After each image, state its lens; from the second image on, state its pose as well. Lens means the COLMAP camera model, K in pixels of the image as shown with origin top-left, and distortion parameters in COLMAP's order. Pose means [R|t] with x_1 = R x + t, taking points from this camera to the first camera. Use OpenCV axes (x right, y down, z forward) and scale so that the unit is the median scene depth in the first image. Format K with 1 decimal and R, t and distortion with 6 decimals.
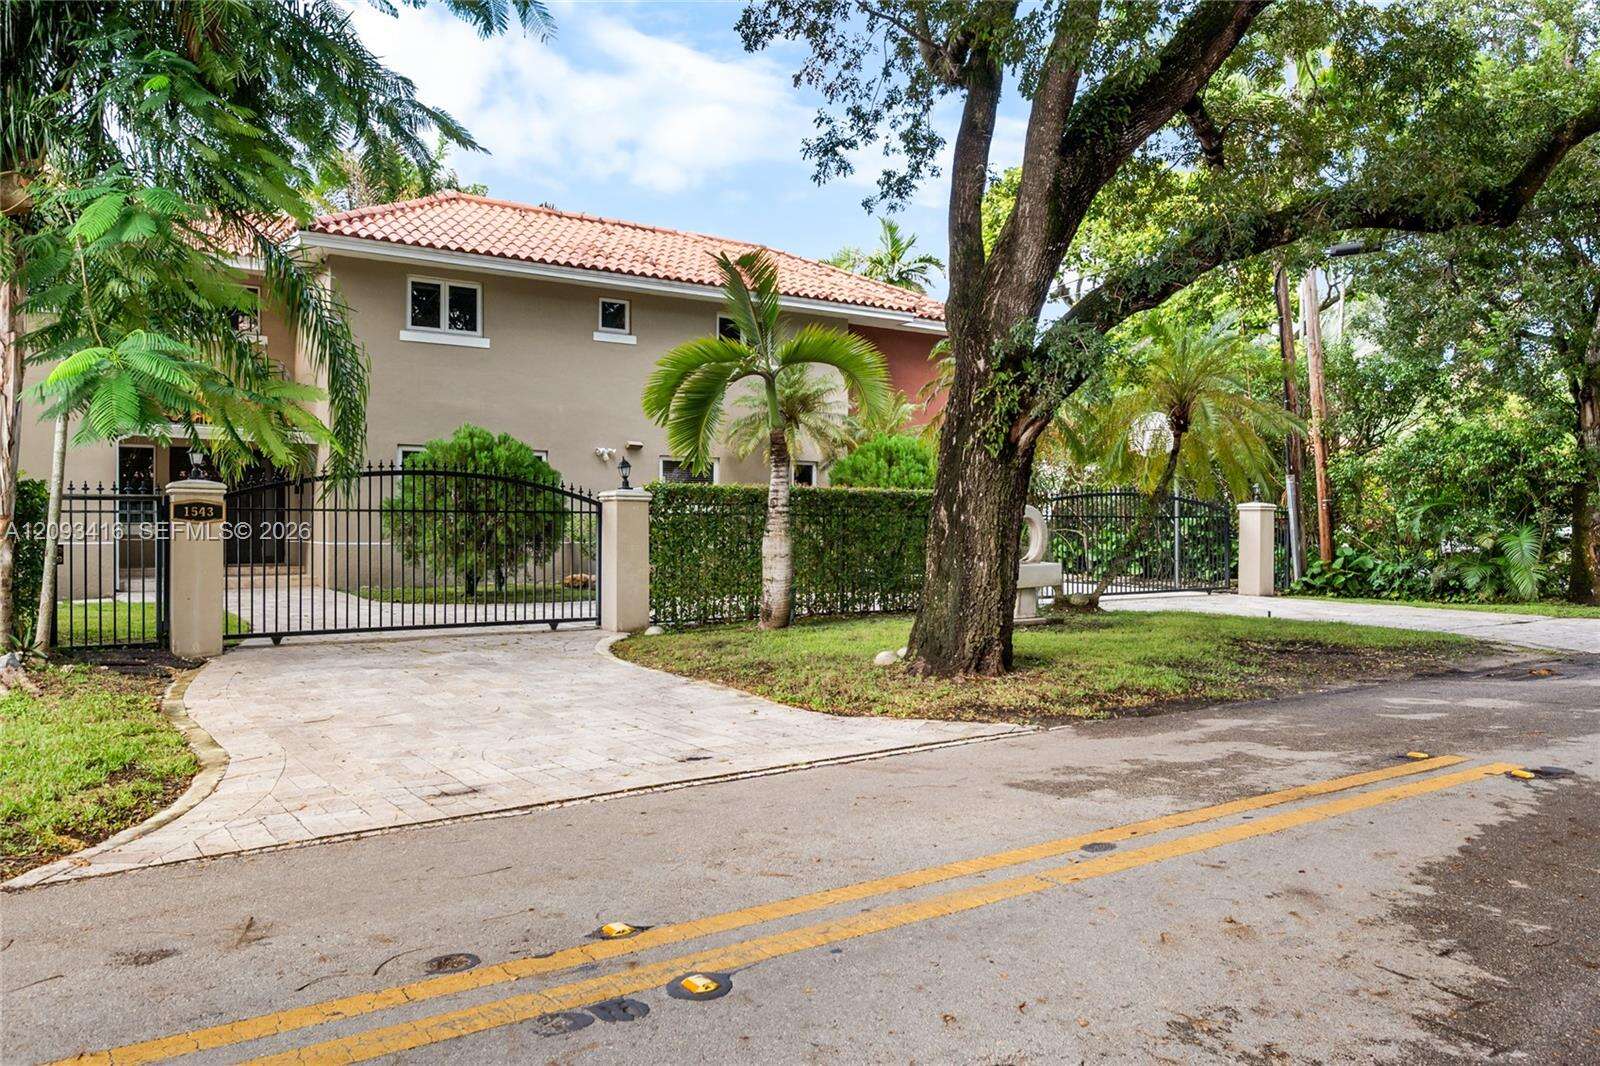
lens RADIAL K [[1246.2, 0, 800.0], [0, 1246.2, 533.0], [0, 0, 1]] dist [-0.001003, -0.000651]
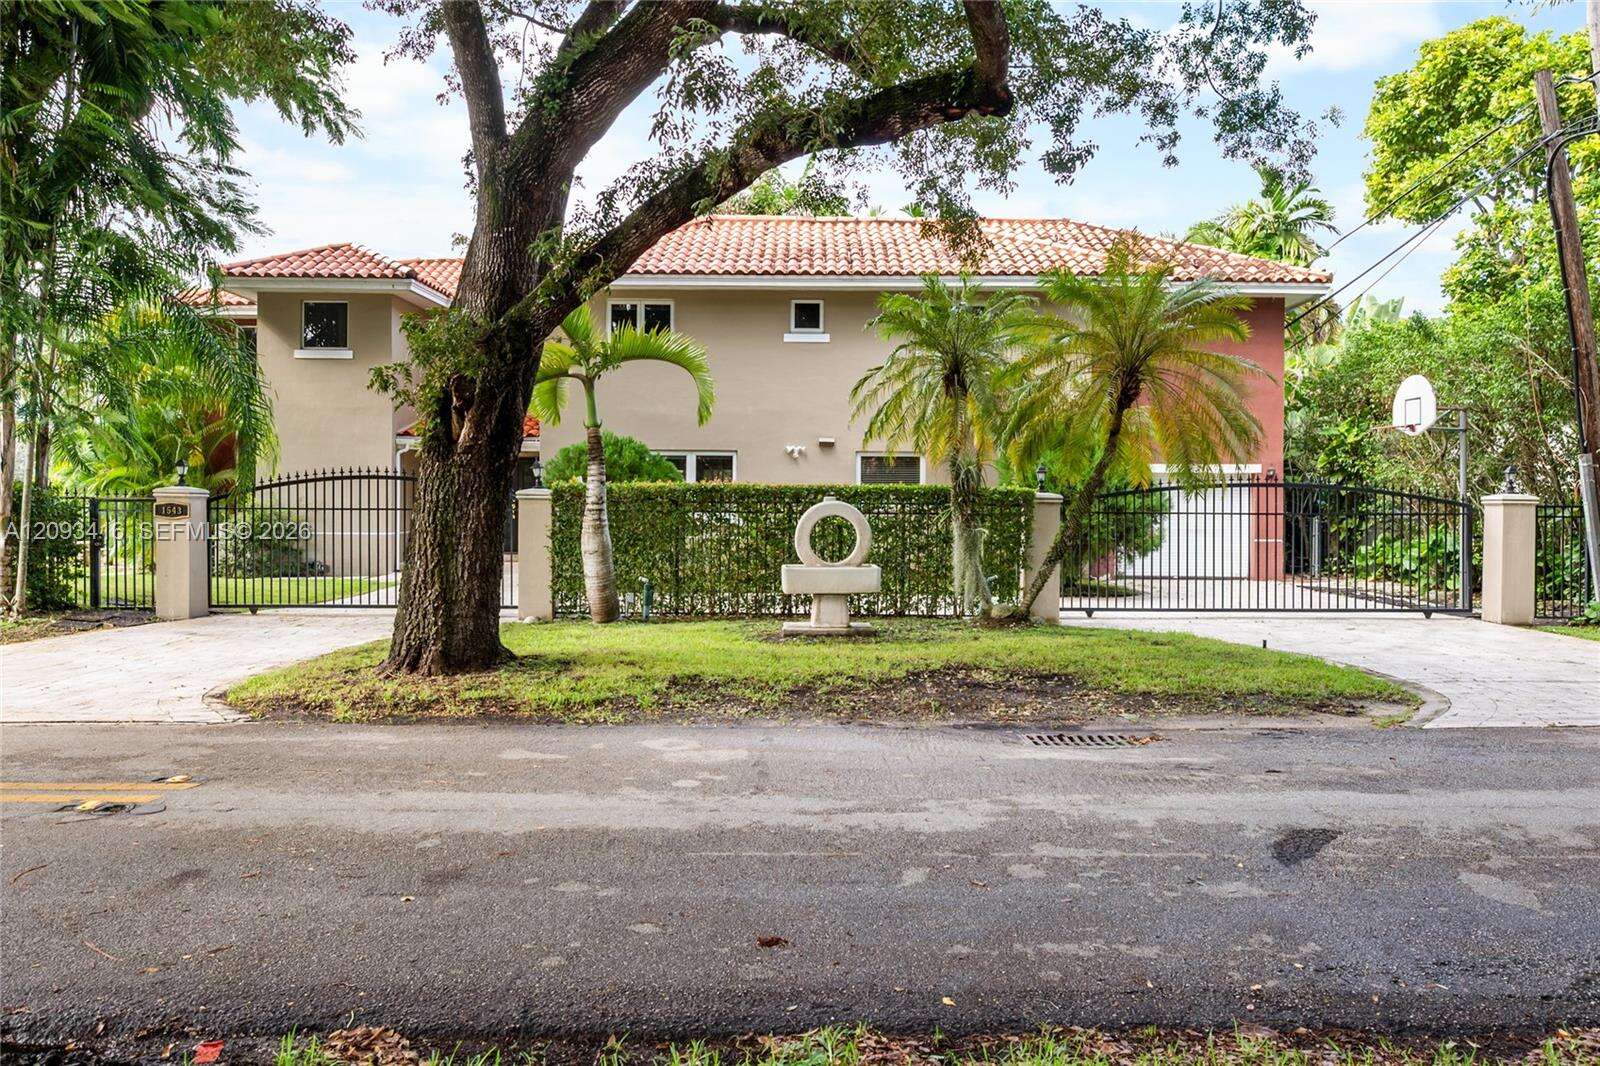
lens RADIAL K [[1231.3, 0, 800.0], [0, 1231.3, 533.0], [0, 0, 1]] dist [0.001939, 0.001657]
pose [[0.819249, 0.006151, -0.573405, 0.526374], [-0.003710, 0.999978, 0.005426, -0.002134], [0.573426, -0.002318, 0.819254, 0.207864]]
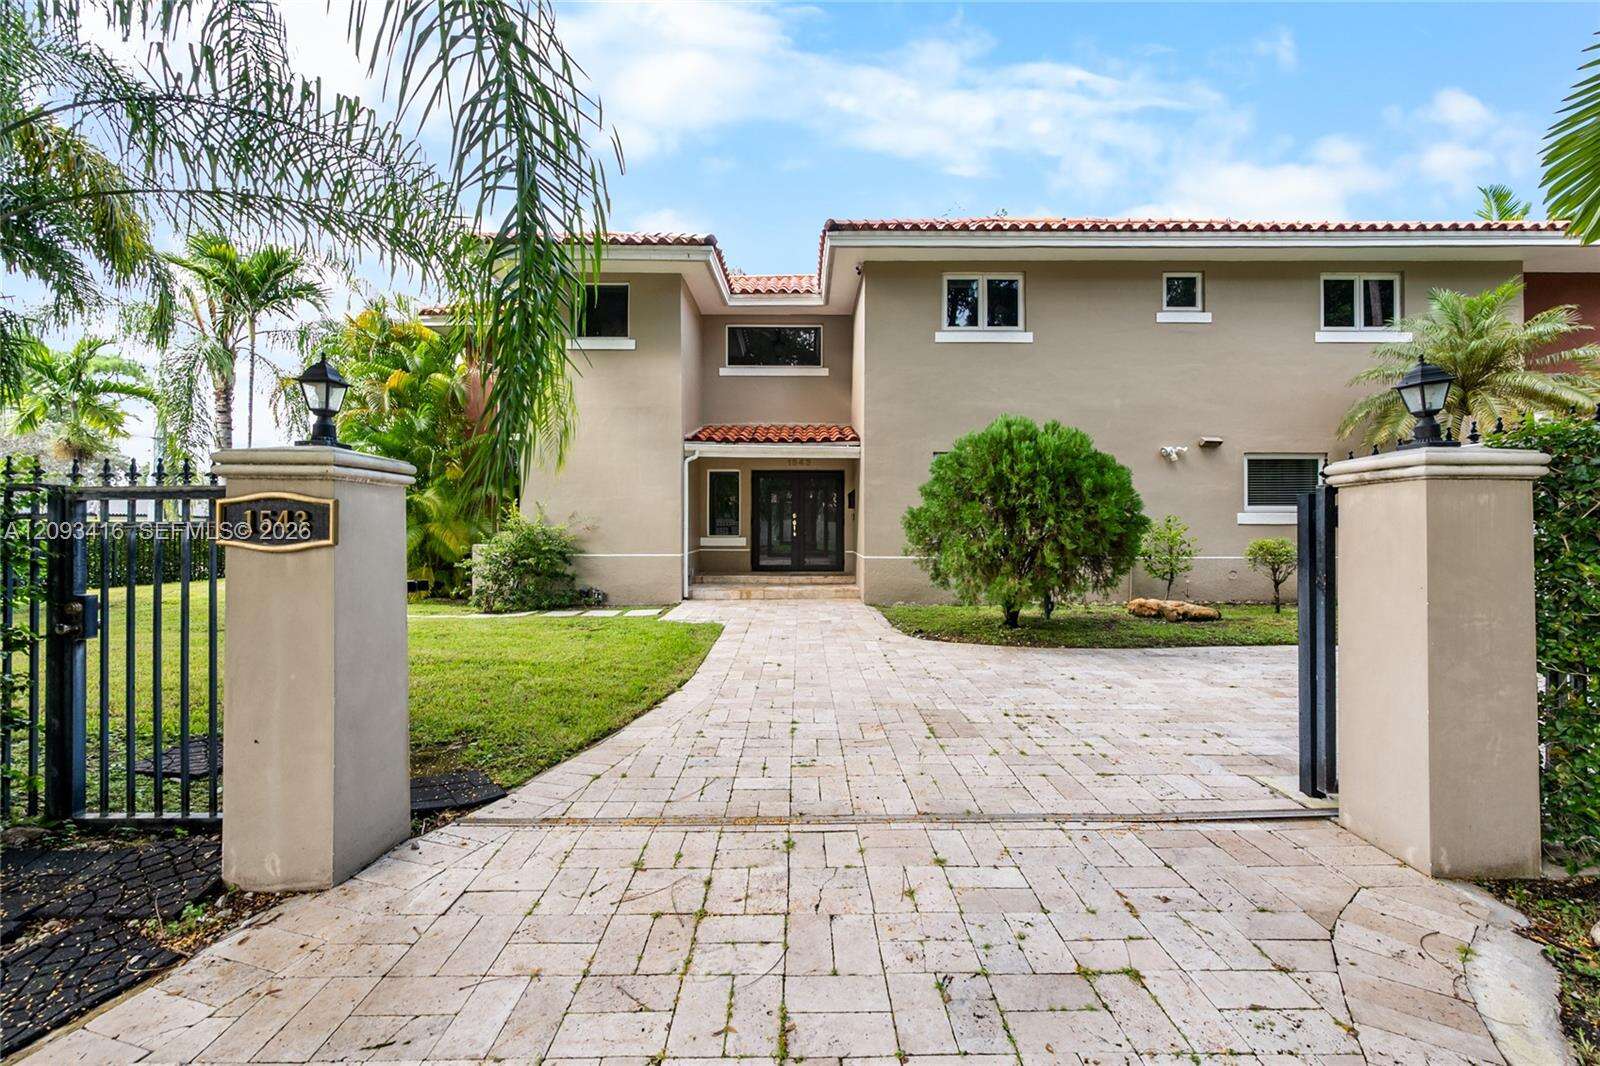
lens RADIAL K [[639.7, 0, 803.0], [0, 639.7, 532.7], [0, 0, 1]] dist [0.000720, 0.000115]
pose [[0.829226, -0.007979, -0.558857, -0.149364], [0.004752, 0.999963, -0.007227, -0.008454], [0.558894, 0.003337, 0.829232, 0.605096]]
